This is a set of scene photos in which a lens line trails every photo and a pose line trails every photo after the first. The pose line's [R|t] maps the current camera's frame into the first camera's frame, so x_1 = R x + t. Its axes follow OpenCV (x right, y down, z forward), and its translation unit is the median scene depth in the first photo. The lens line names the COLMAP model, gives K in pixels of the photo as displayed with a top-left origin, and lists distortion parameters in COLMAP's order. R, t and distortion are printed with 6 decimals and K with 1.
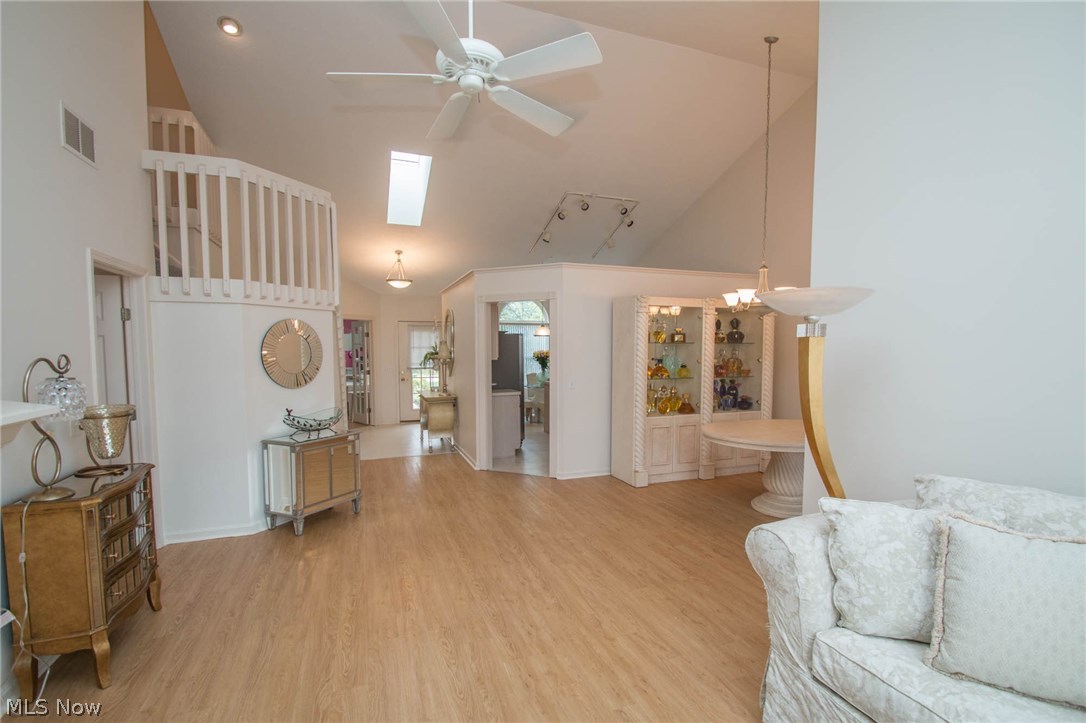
lens RADIAL K [[500.6, 0, 544.0], [0, 500.6, 384.3], [0, 0, 1]] dist [0.007074, -0.012109]
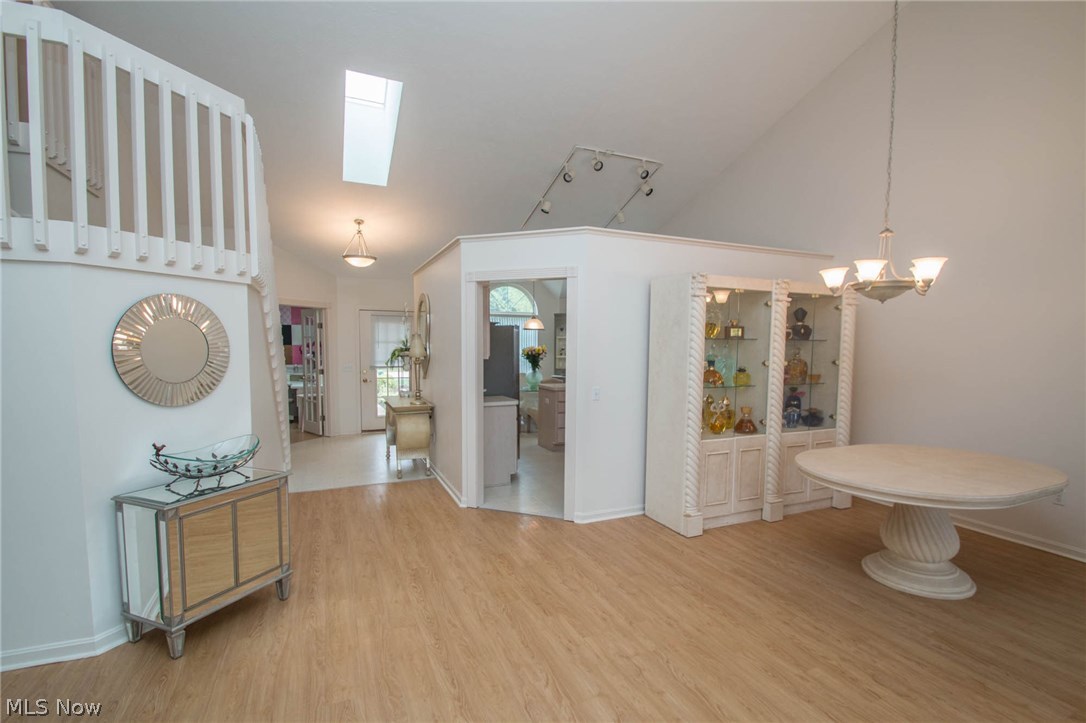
lens RADIAL K [[500.6, 0, 545.2], [0, 500.6, 383.5], [0, 0, 1]] dist [0.007074, -0.012109]
pose [[0.997994, 0.004089, 0.063184, -0.065113], [-0.004542, 0.999965, 0.007033, -0.020347], [-0.063153, -0.007306, 0.997977, 0.273190]]
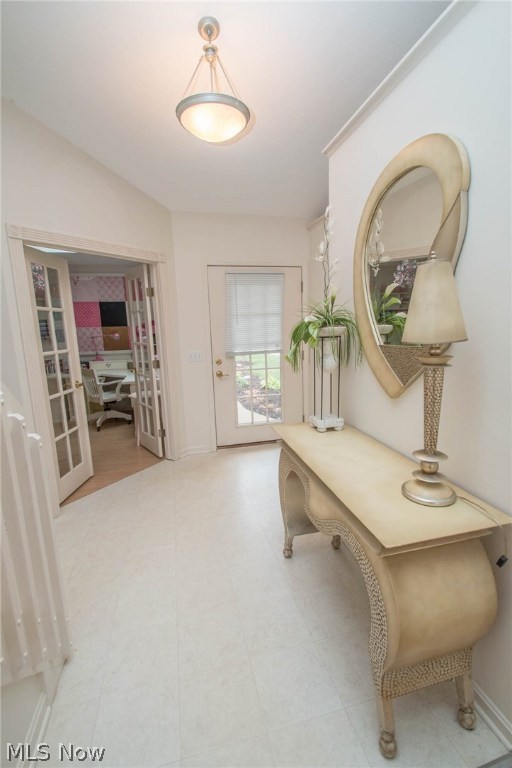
lens RADIAL K [[354.0, 0, 275.2], [0, 354.0, 389.4], [0, 0, 1]] dist [0.007074, -0.012109]
pose [[0.996850, -0.008903, -0.078810, -0.333004], [0.017661, 0.993648, 0.111137, -0.062556], [0.077320, -0.112179, 0.990675, 1.078011]]
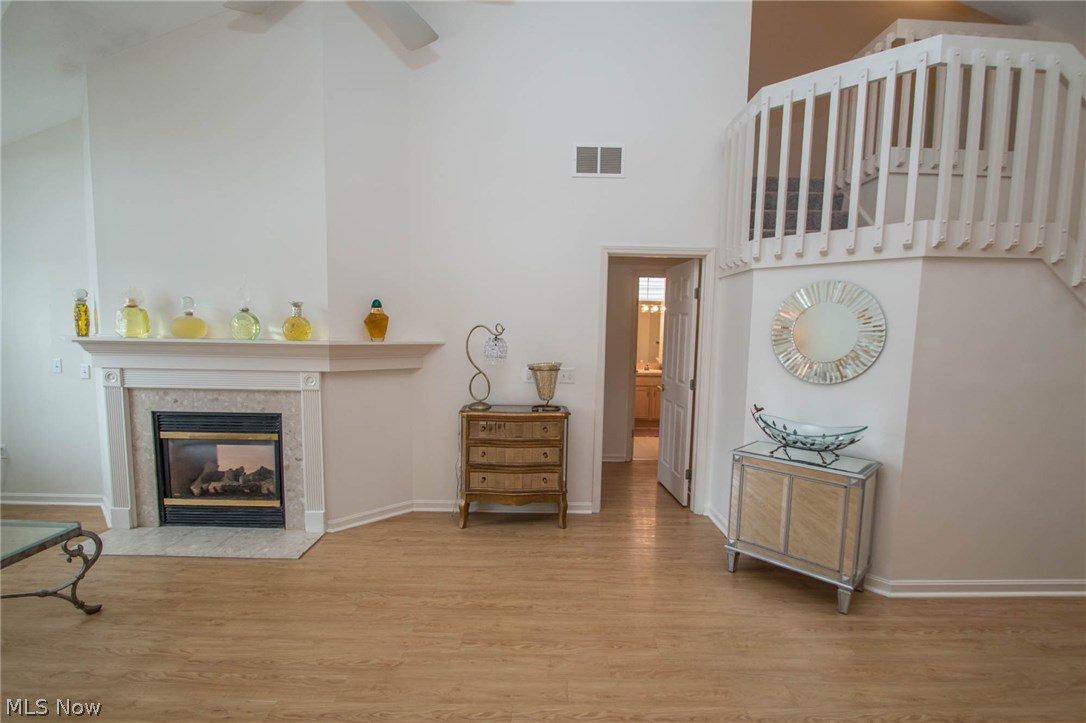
lens RADIAL K [[500.6, 0, 548.6], [0, 500.6, 379.7], [0, 0, 1]] dist [0.007074, -0.012109]
pose [[-0.328722, 0.091945, -0.939940, 0.201717], [-0.087559, 0.987996, 0.127268, -0.039684], [0.940359, 0.124136, -0.316725, 0.670408]]
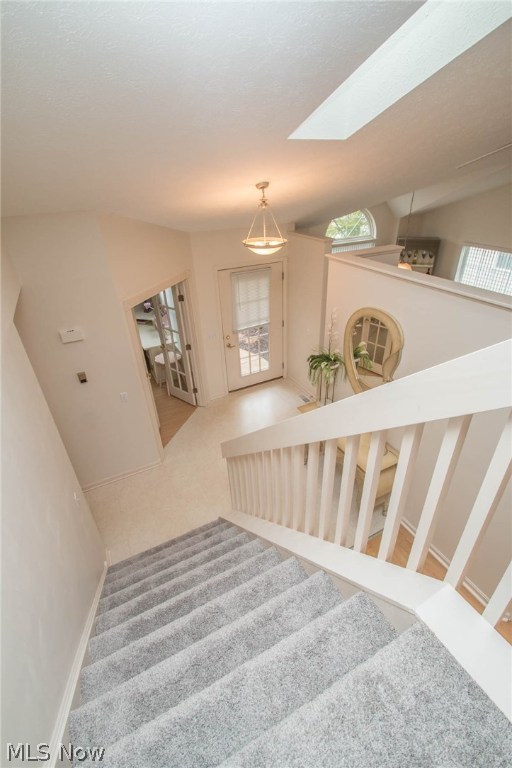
lens RADIAL K [[354.0, 0, 272.5], [0, 354.0, 387.4], [0, 0, 1]] dist [0.007074, -0.012109]
pose [[0.989310, -0.087755, 0.116471, -0.500386], [0.026290, 0.892913, 0.449461, -0.349828], [-0.143441, -0.441594, 0.885675, 0.826861]]
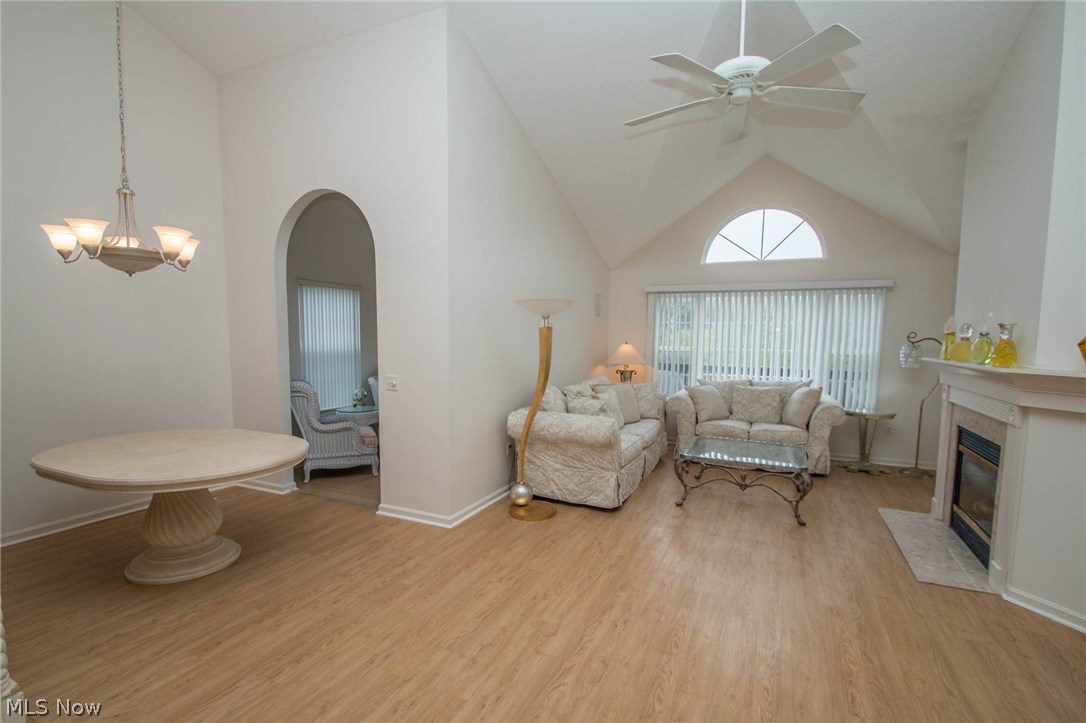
lens RADIAL K [[500.6, 0, 551.1], [0, 500.6, 378.9], [0, 0, 1]] dist [0.007074, -0.012109]
pose [[-0.715031, -0.068363, 0.695742, -0.277884], [0.039737, 0.989624, 0.138078, -0.063050], [-0.697962, 0.126377, -0.704895, 0.899537]]
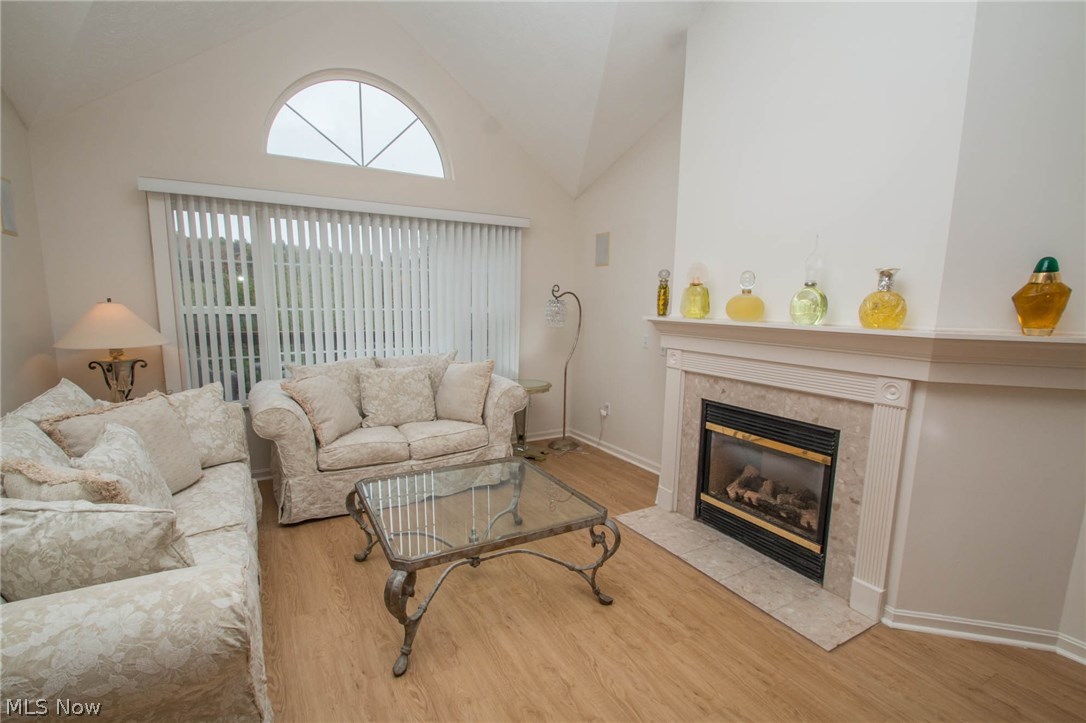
lens RADIAL K [[500.6, 0, 547.6], [0, 500.6, 381.9], [0, 0, 1]] dist [0.007074, -0.012109]
pose [[-0.984465, 0.015865, -0.174860, 0.063341], [-0.026035, 0.971710, 0.234738, -0.028560], [0.173638, 0.235644, -0.956202, 0.536690]]
